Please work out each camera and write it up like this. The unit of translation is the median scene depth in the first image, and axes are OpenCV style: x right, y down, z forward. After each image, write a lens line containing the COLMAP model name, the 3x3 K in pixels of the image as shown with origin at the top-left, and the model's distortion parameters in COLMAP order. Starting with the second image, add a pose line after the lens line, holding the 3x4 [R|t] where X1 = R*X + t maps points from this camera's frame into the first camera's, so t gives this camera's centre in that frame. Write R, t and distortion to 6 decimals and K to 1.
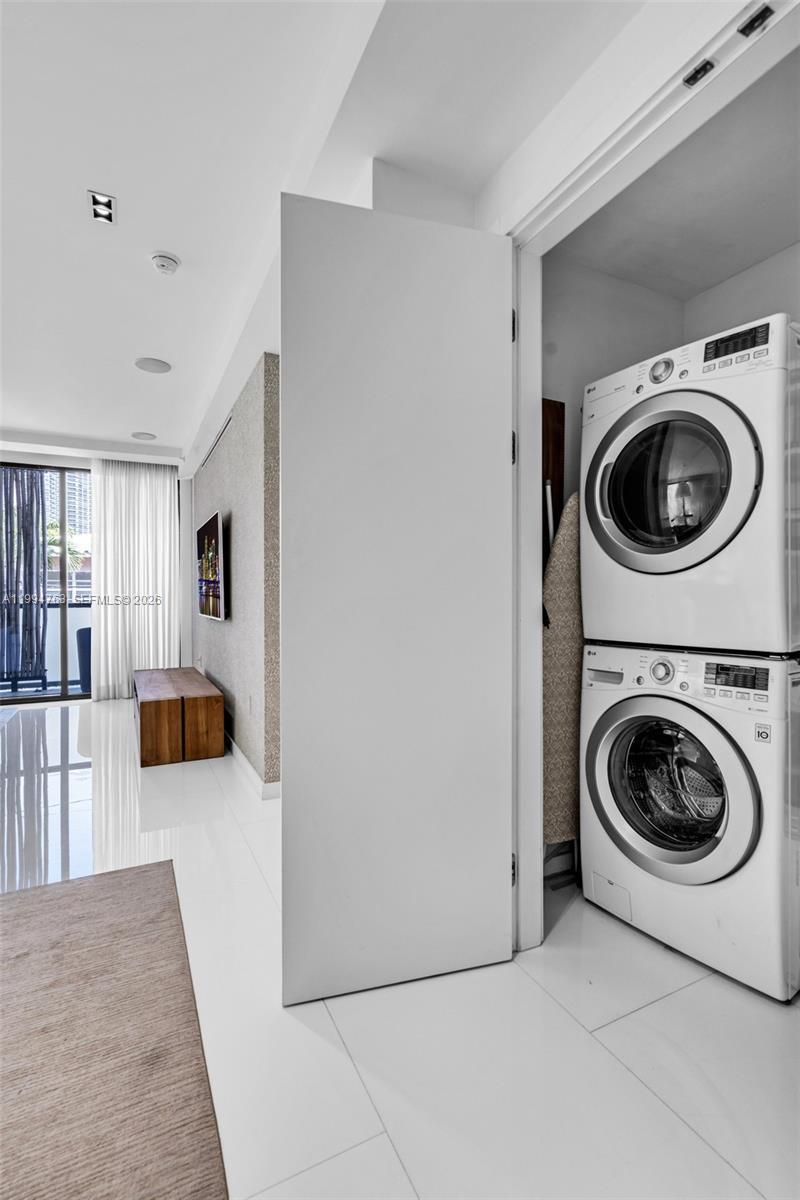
lens RADIAL K [[560.8, 0, 400.0], [0, 560.8, 600.0], [0, 0, 1]] dist [-0.000173, 0.000012]
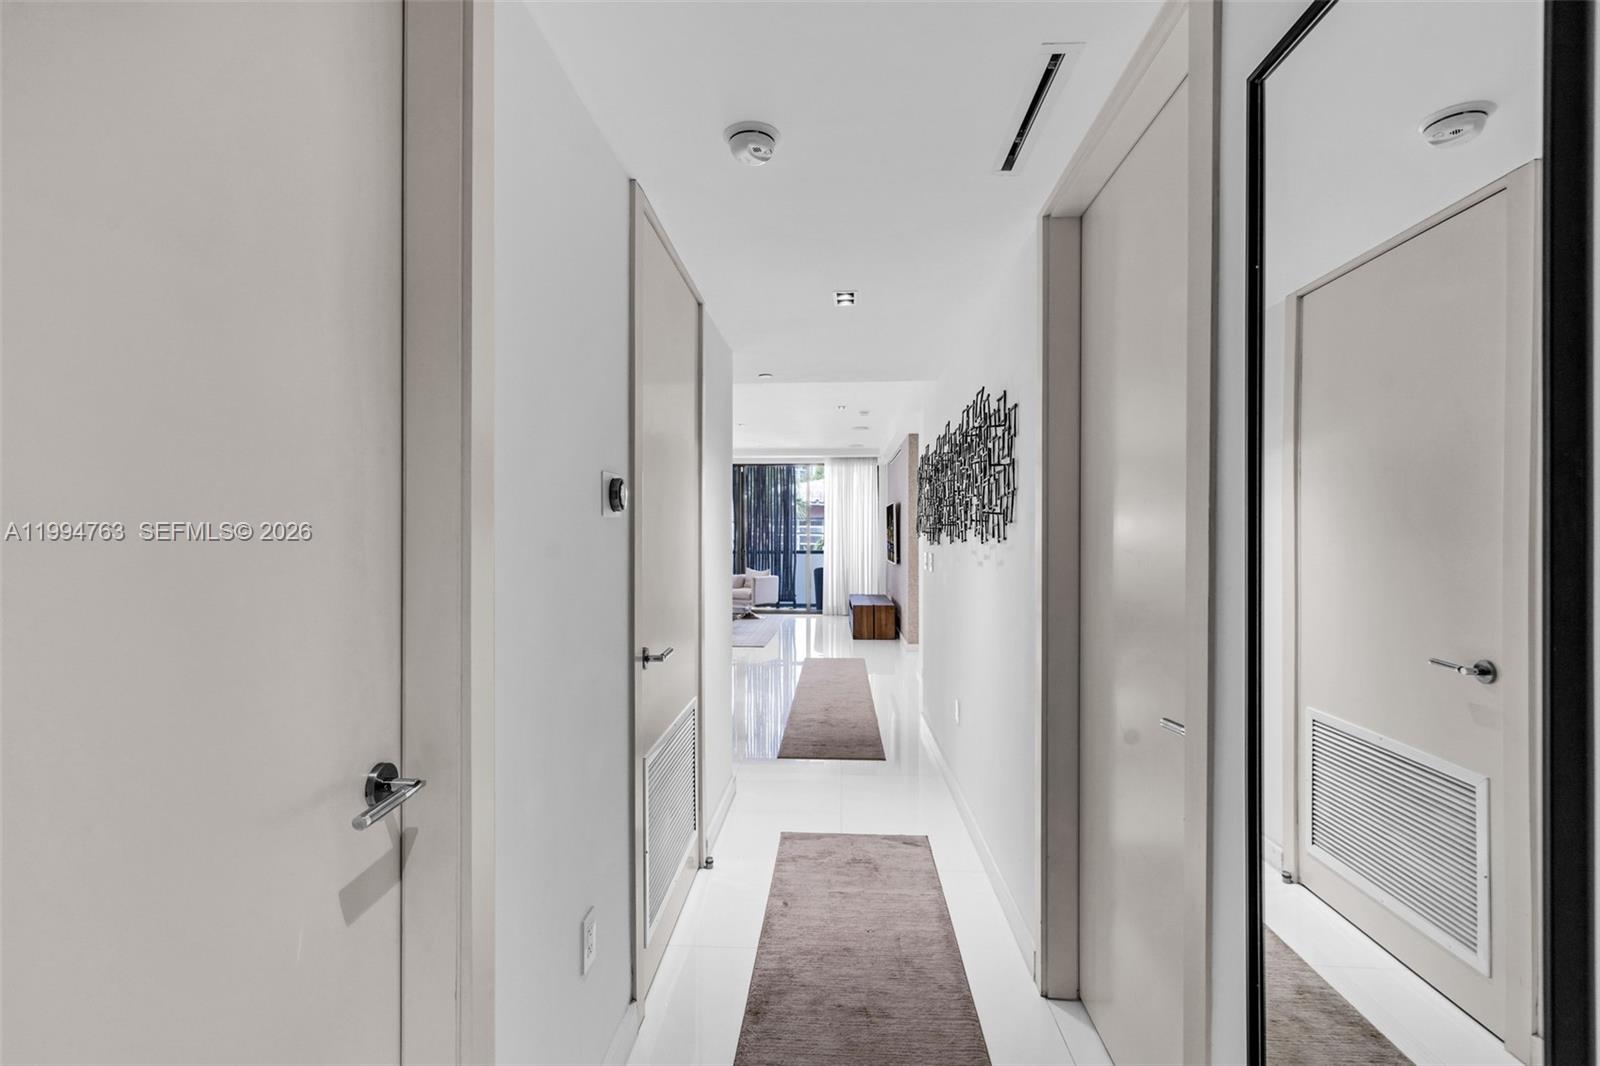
lens RADIAL K [[732.8, 0, 803.0], [0, 732.8, 526.2], [0, 0, 1]] dist [-0.000665, 0.000362]
pose [[0.876410, -0.003178, -0.481556, 0.358689], [-0.006112, 0.999824, -0.017723, -0.027176], [0.481528, 0.018476, 0.876236, -0.774056]]
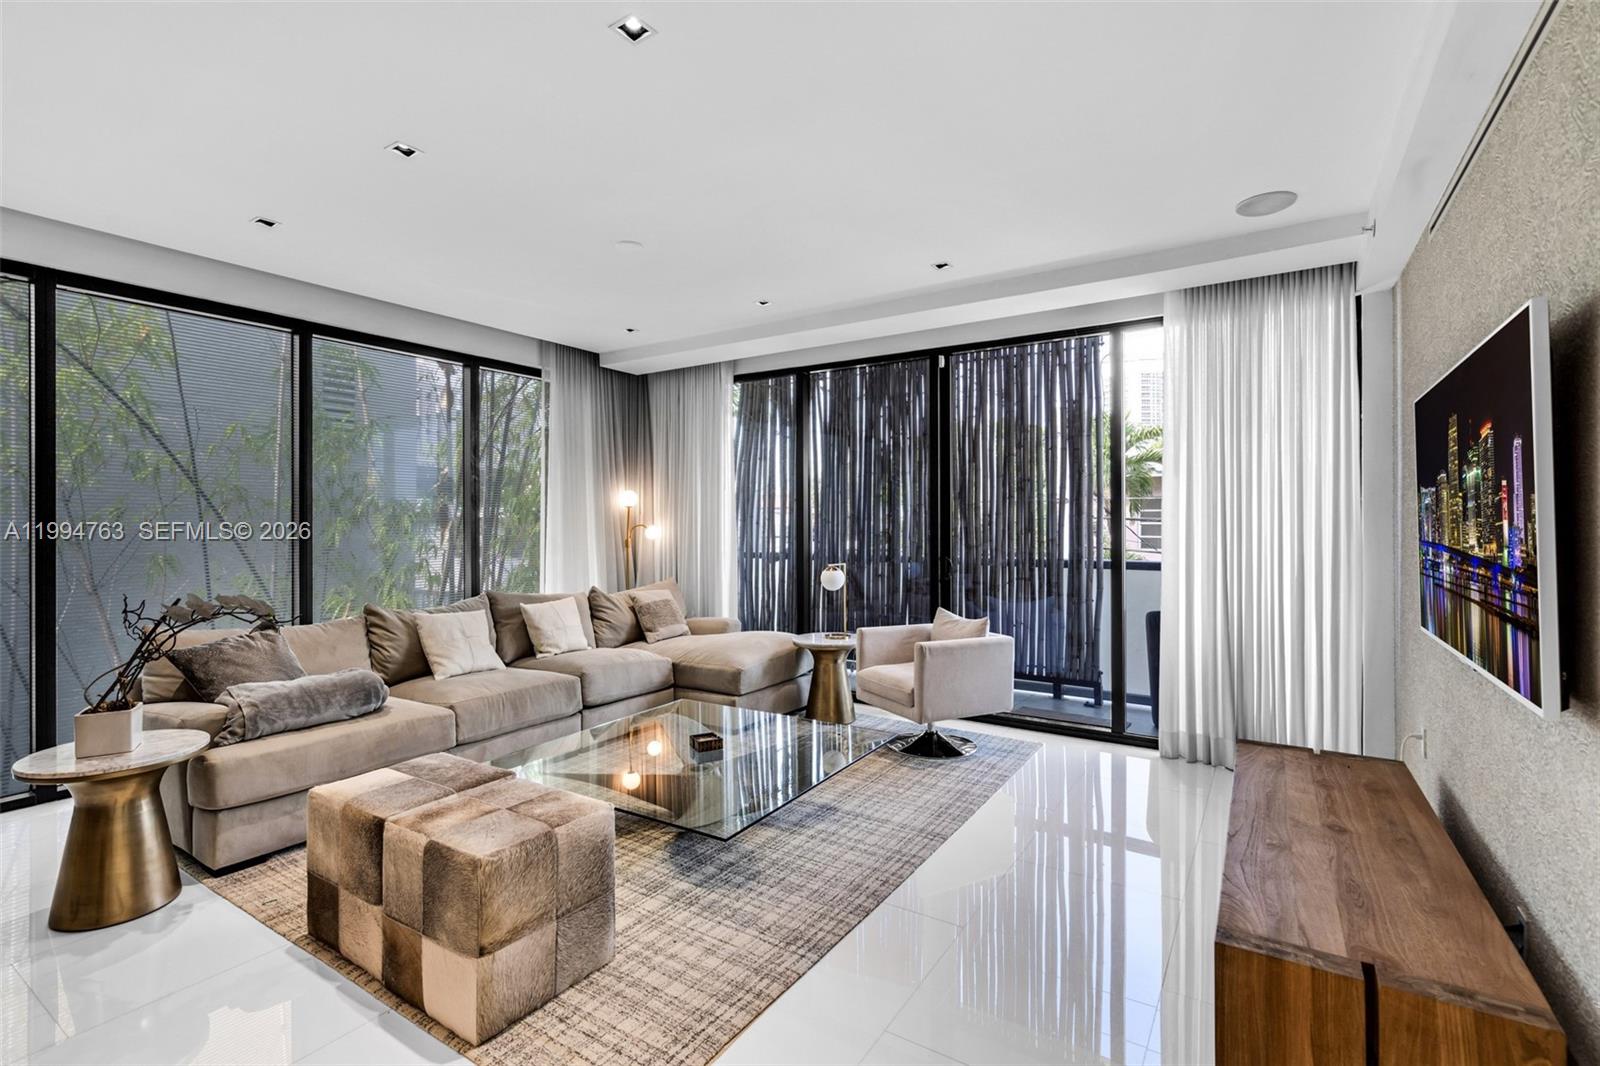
lens RADIAL K [[731.6, 0, 809.1], [0, 731.6, 520.8], [0, 0, 1]] dist [-0.001144, 0.000376]
pose [[0.522816, -0.000592, -0.852446, -0.140613], [-0.007862, 0.999954, -0.005517, -0.034276], [0.852409, 0.009587, 0.522787, 0.358550]]
